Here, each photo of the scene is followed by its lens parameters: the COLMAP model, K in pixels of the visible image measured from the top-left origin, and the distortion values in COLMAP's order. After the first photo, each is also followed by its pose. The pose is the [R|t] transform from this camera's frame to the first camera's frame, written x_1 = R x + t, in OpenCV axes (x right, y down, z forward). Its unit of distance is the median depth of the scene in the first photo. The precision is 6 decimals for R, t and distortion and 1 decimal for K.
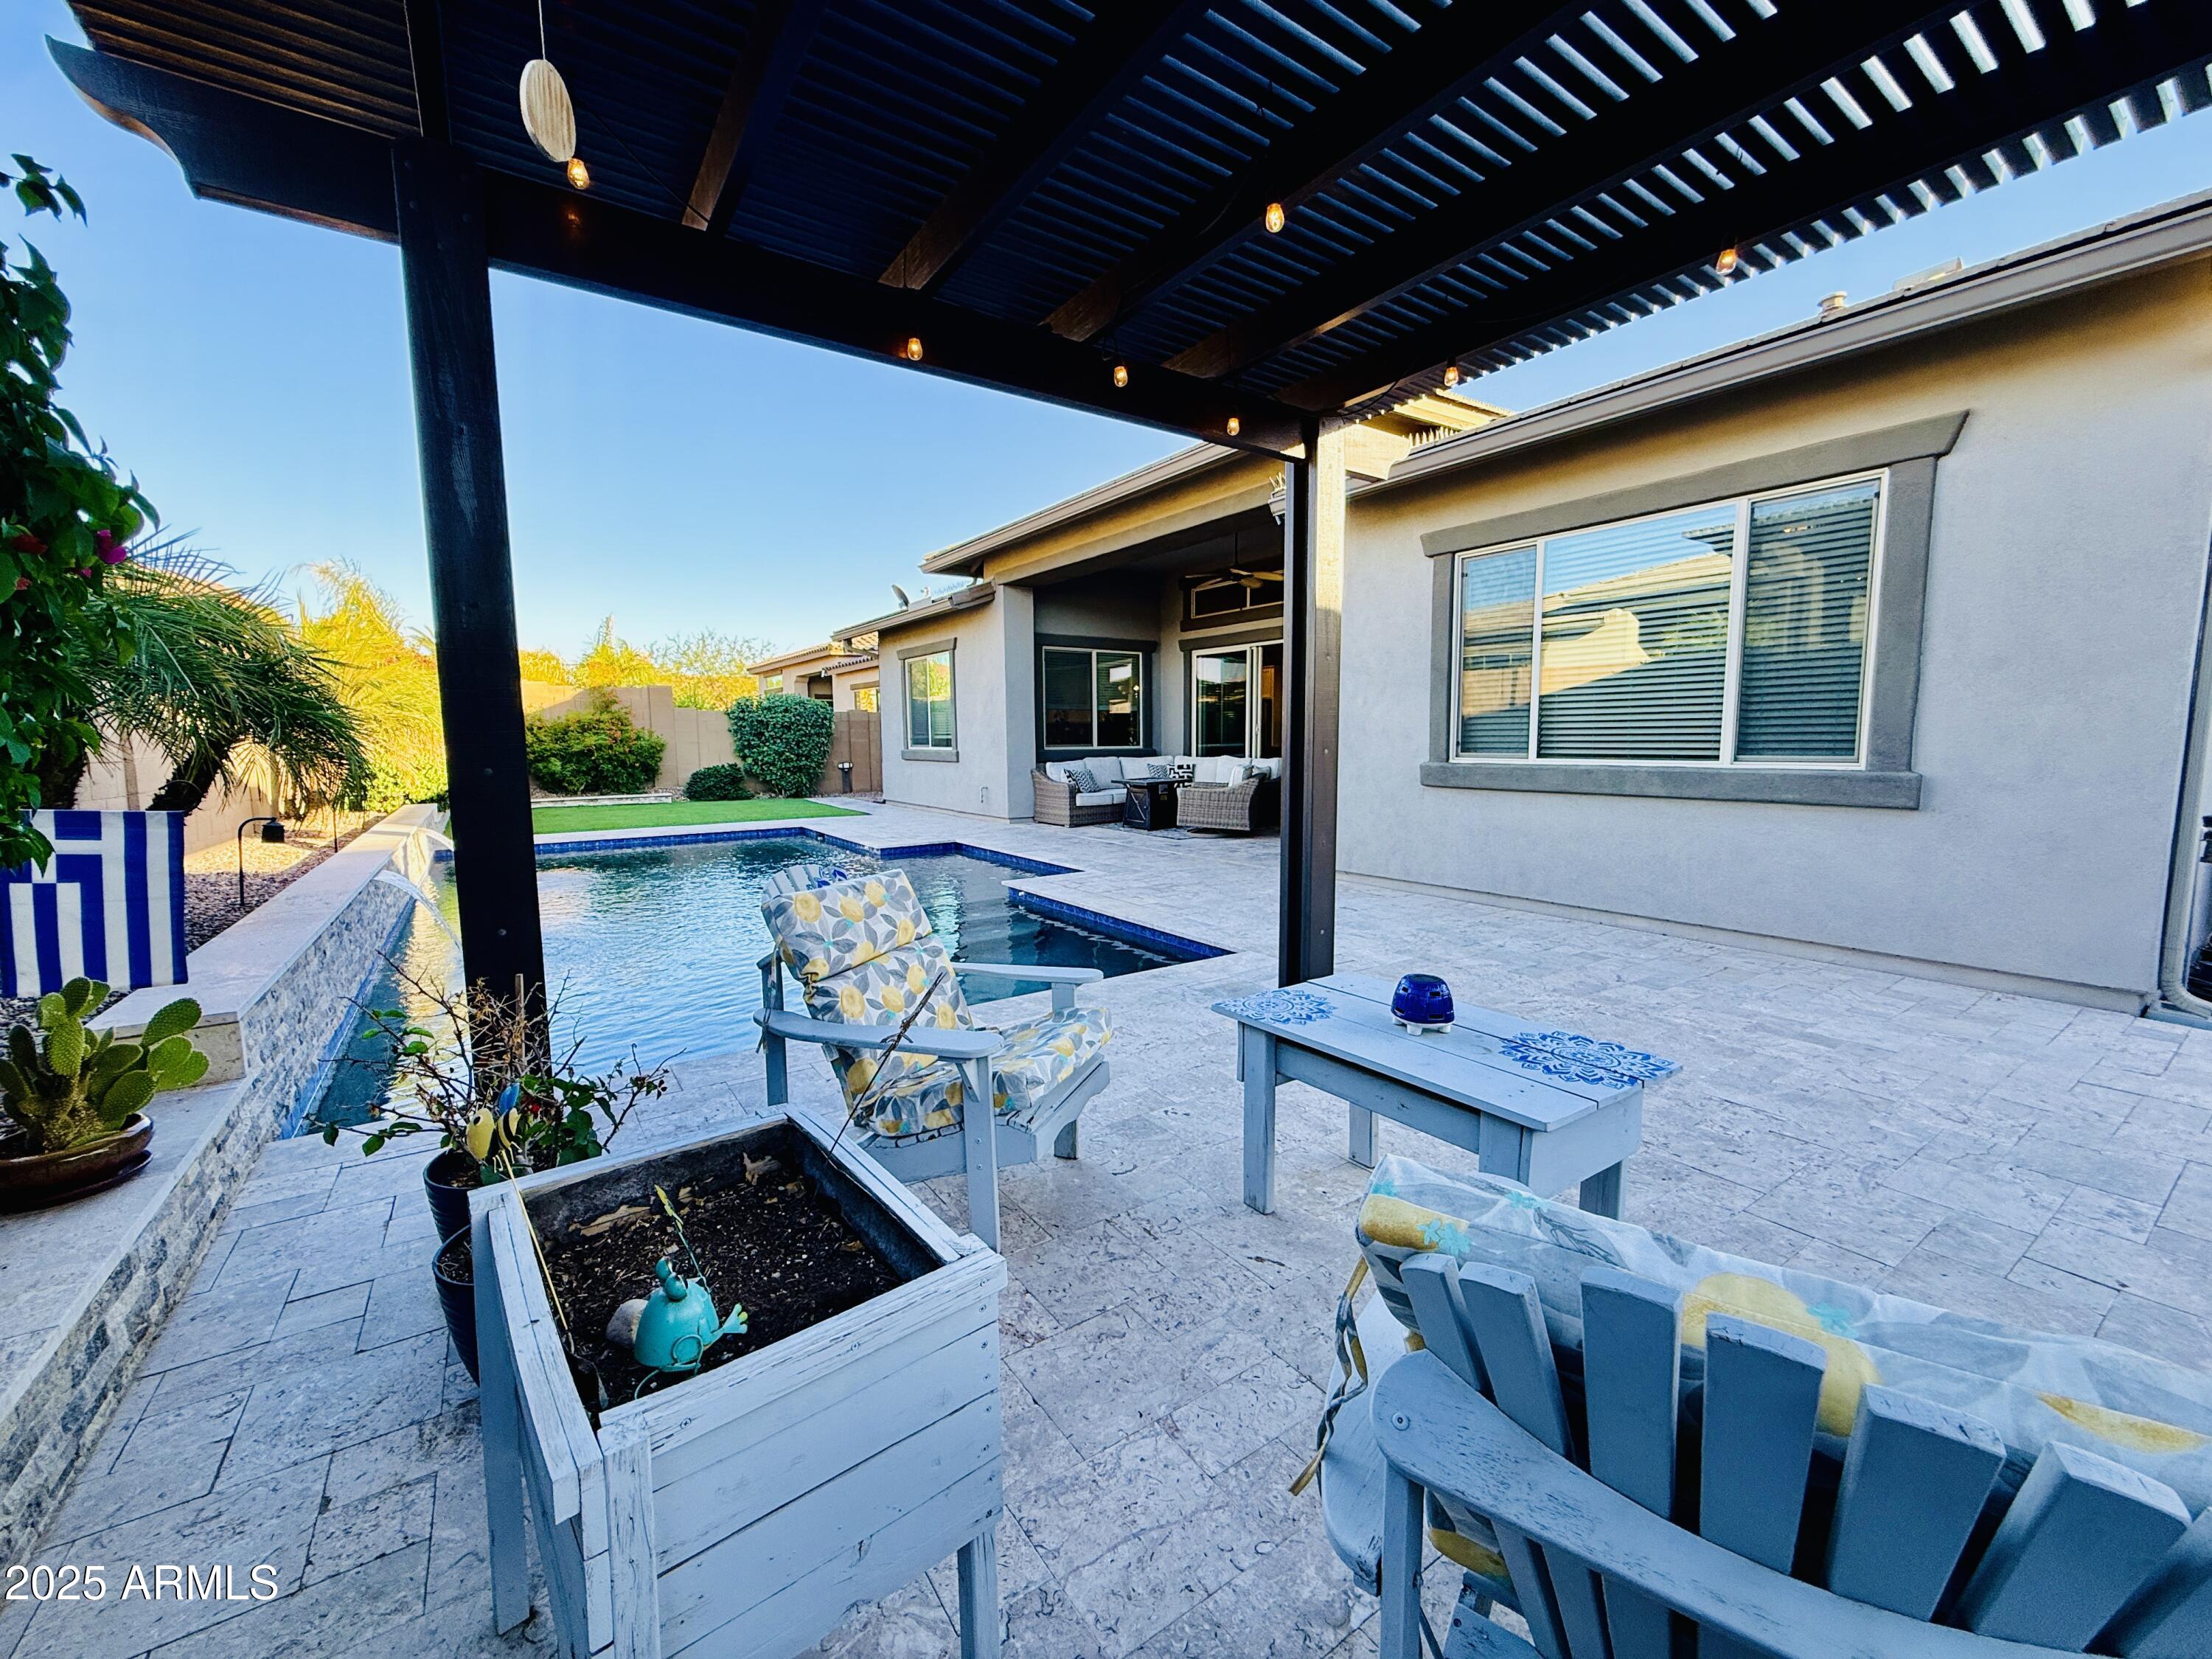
lens RADIAL K [[884.2, 0, 1106.0], [0, 884.2, 829.5], [0, 0, 1]] dist [0.000688, -0.000182]
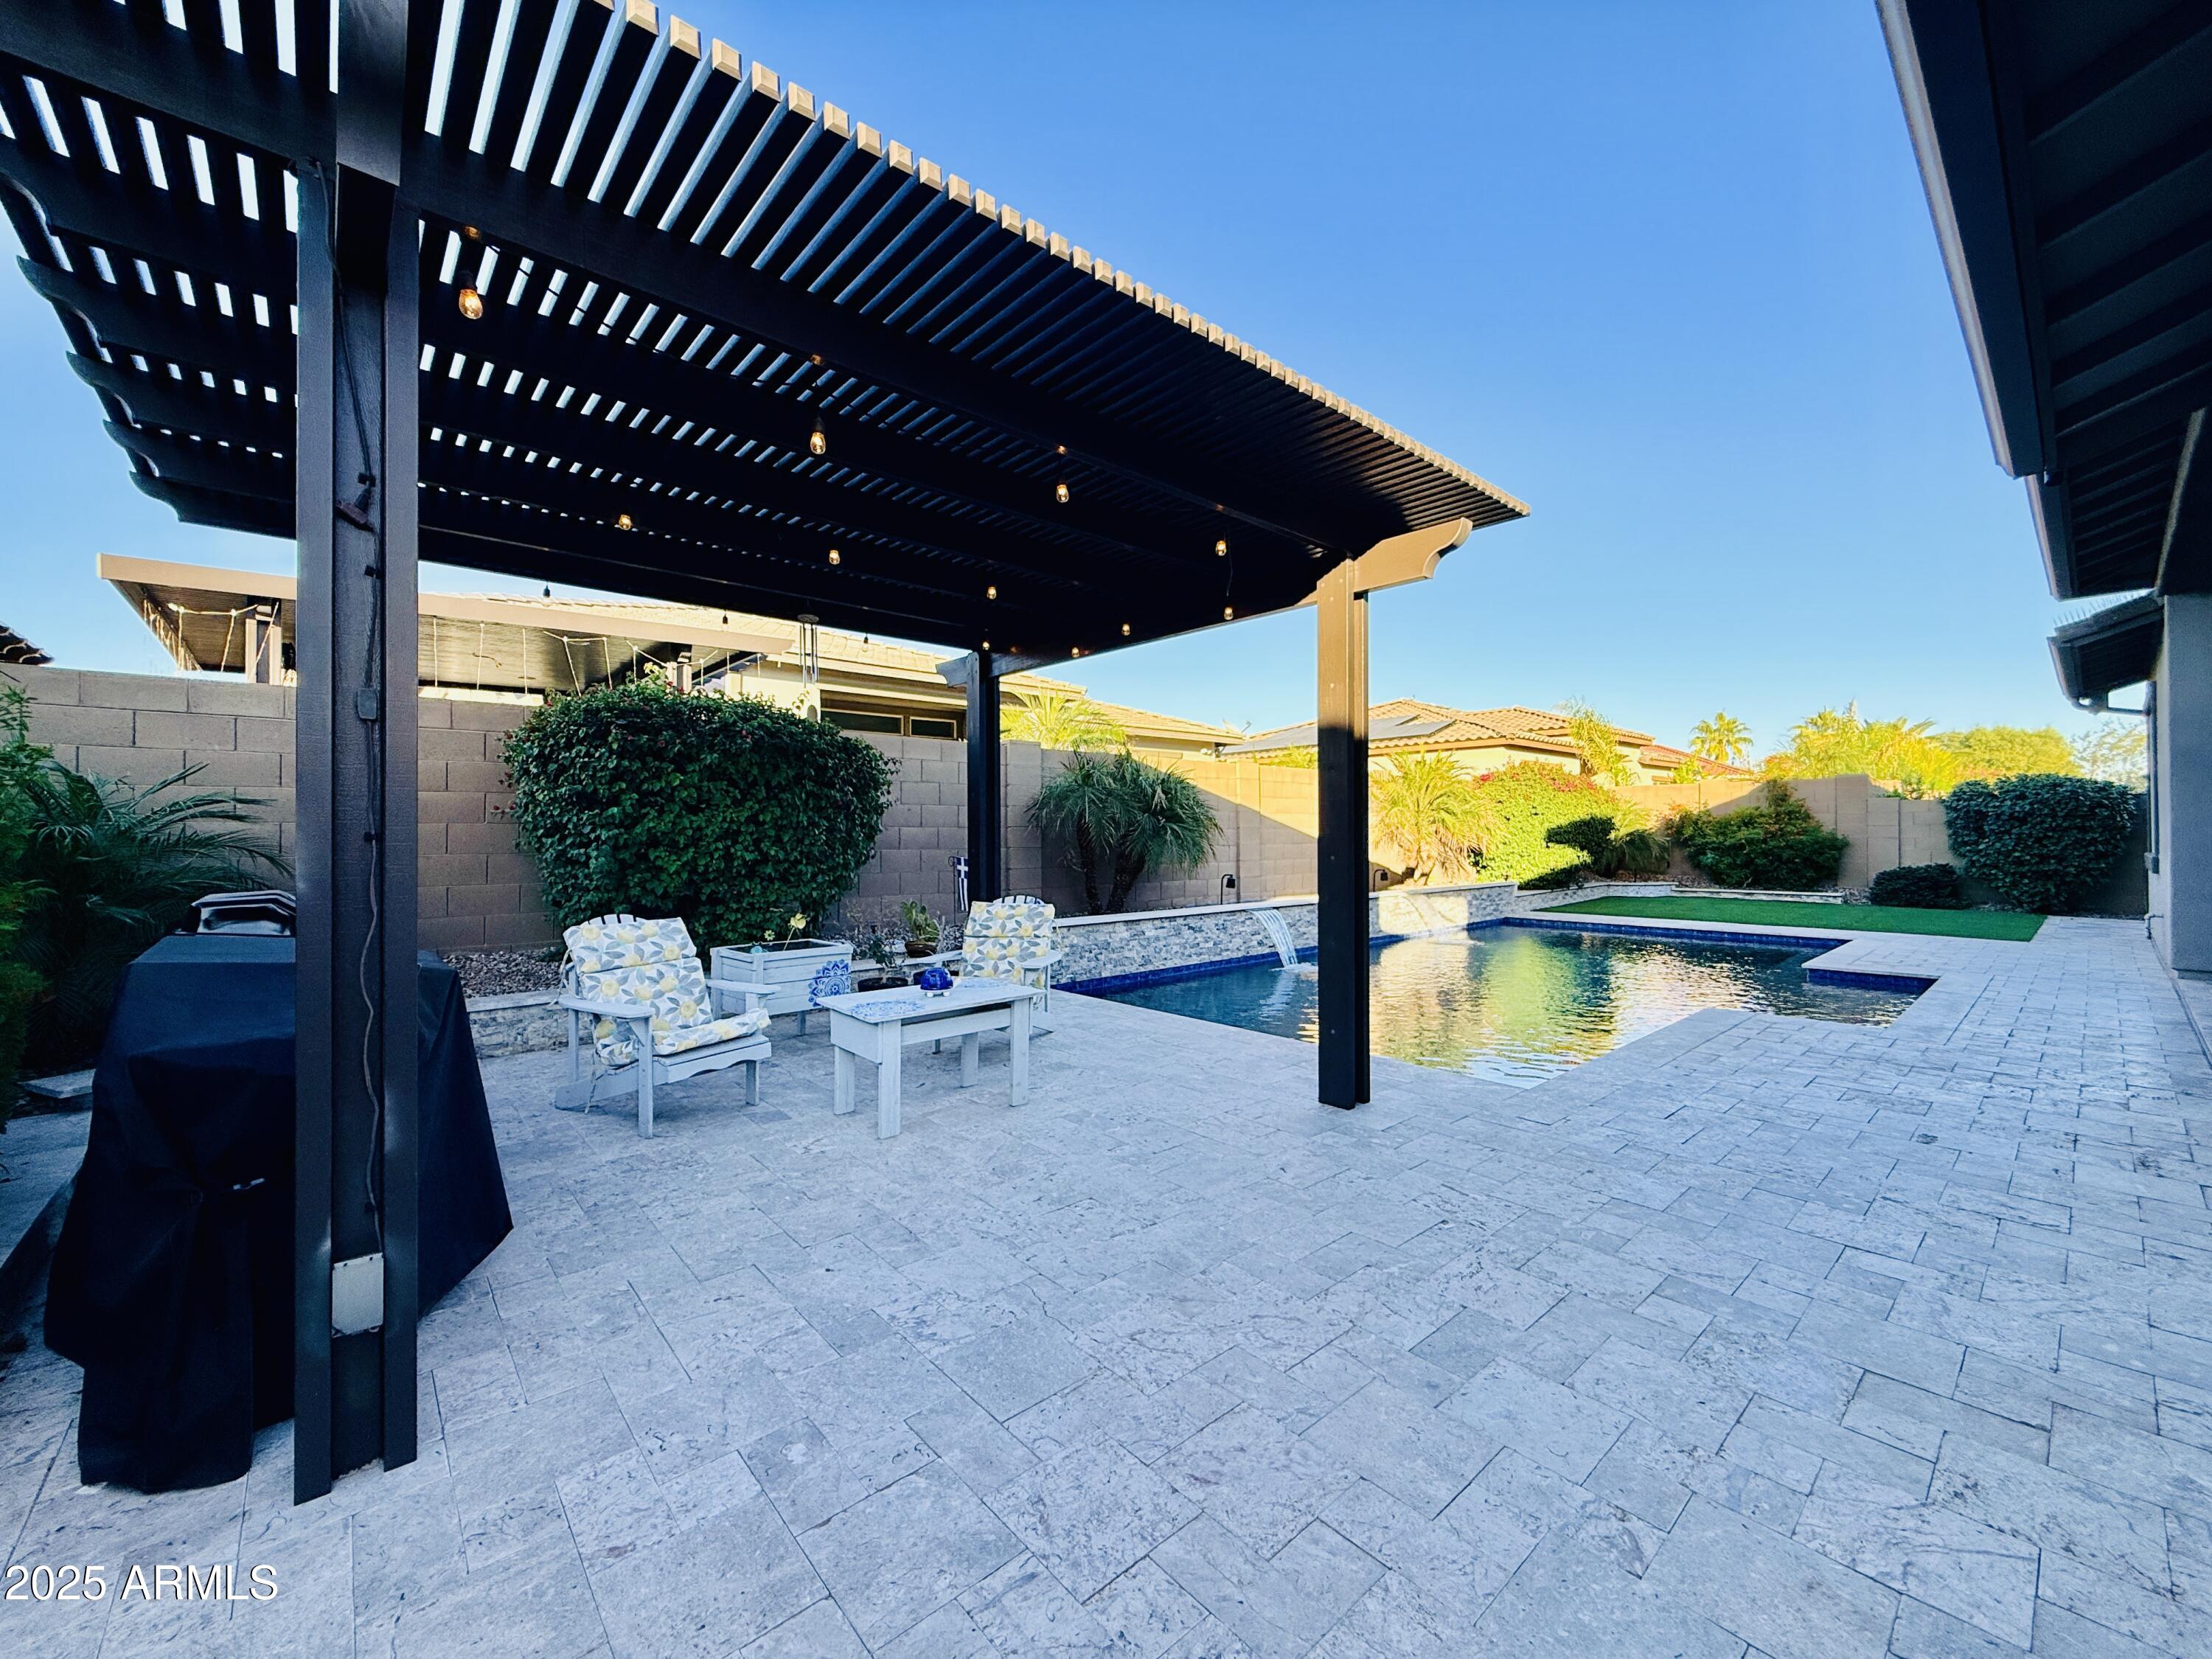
lens RADIAL K [[884.2, 0, 1106.0], [0, 884.2, 829.5], [0, 0, 1]] dist [0.000688, -0.000182]
pose [[0.122505, 0.003237, -0.992463, 0.326075], [-0.102359, 0.994703, -0.009391, -0.021851], [0.987175, 0.102738, 0.122187, 0.153744]]
